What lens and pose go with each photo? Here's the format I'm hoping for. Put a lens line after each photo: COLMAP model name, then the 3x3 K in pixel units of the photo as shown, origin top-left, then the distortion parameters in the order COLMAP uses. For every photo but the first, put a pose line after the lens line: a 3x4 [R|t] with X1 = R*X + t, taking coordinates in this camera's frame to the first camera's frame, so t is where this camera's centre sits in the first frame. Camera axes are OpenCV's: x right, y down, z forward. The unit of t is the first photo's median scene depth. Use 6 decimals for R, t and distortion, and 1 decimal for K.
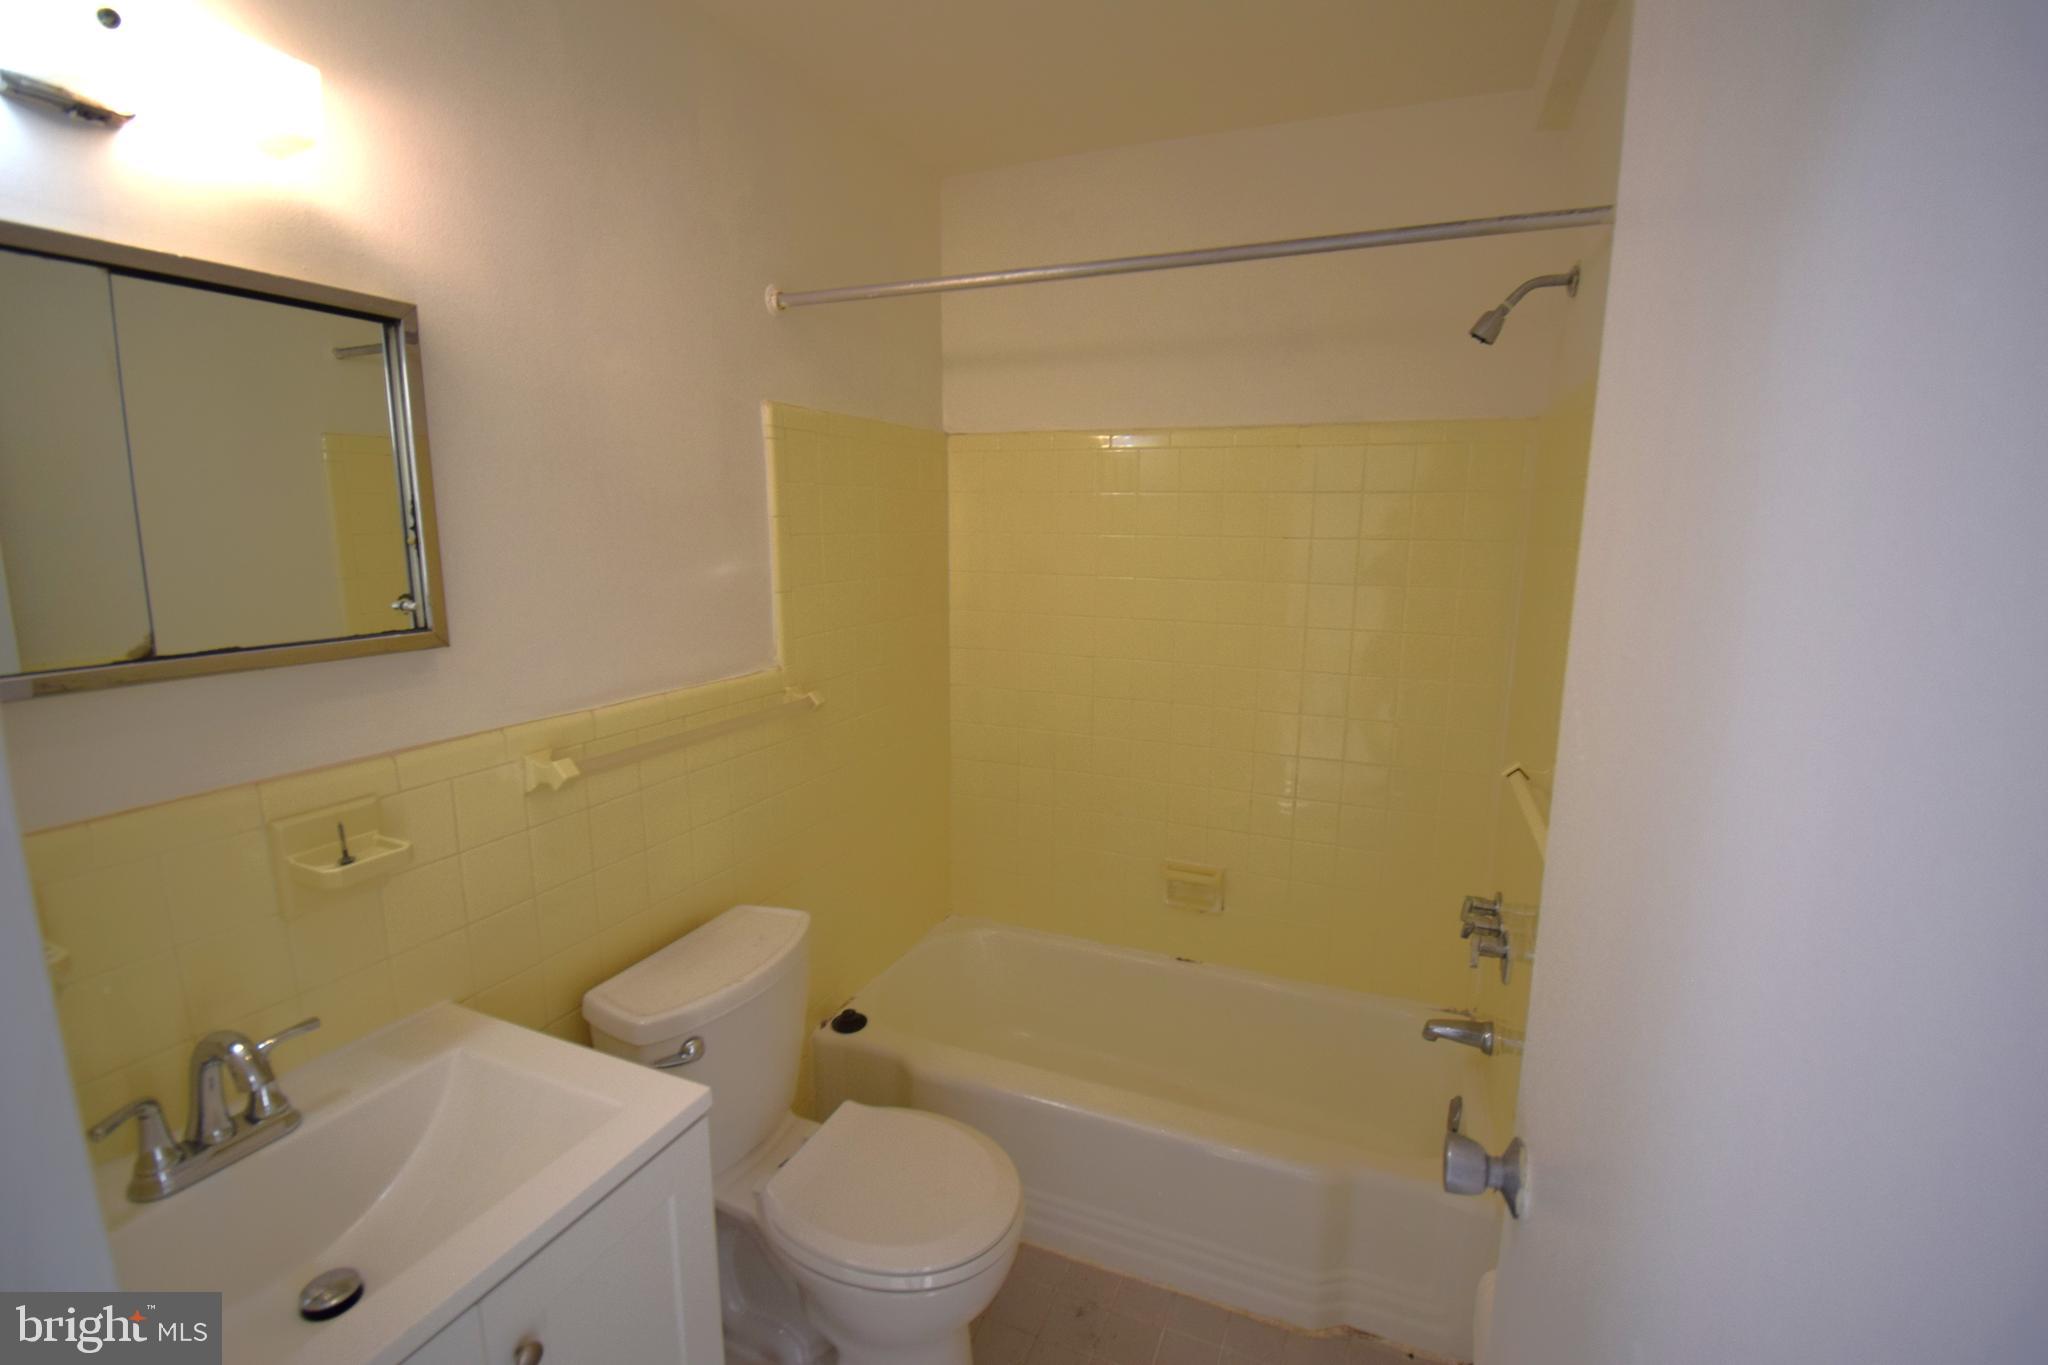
lens RADIAL K [[902.0, 0, 1035.3], [0, 902.0, 673.5], [0, 0, 1]] dist [0.016785, -0.023224]
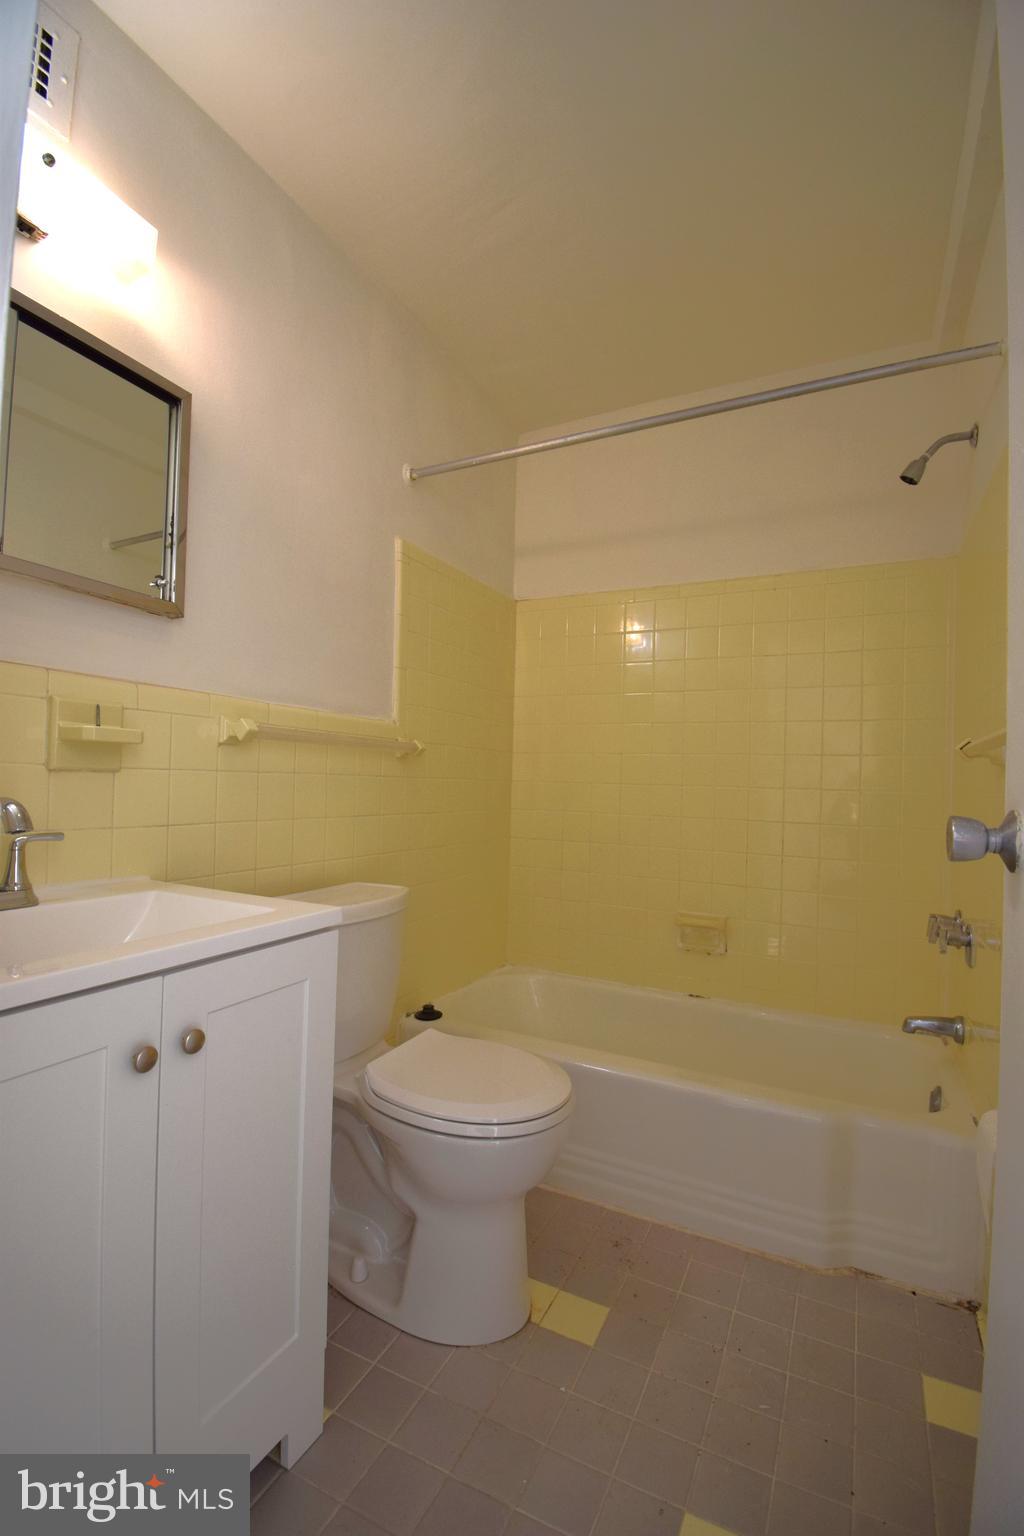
lens RADIAL K [[677.2, 0, 512.0], [0, 677.2, 768.0], [0, 0, 1]] dist [0.022738, -0.029208]
pose [[0.997027, 0.016956, -0.075166, -0.029594], [-0.030810, 0.981843, -0.187178, 0.276795], [0.070628, 0.188938, 0.979446, 0.017208]]
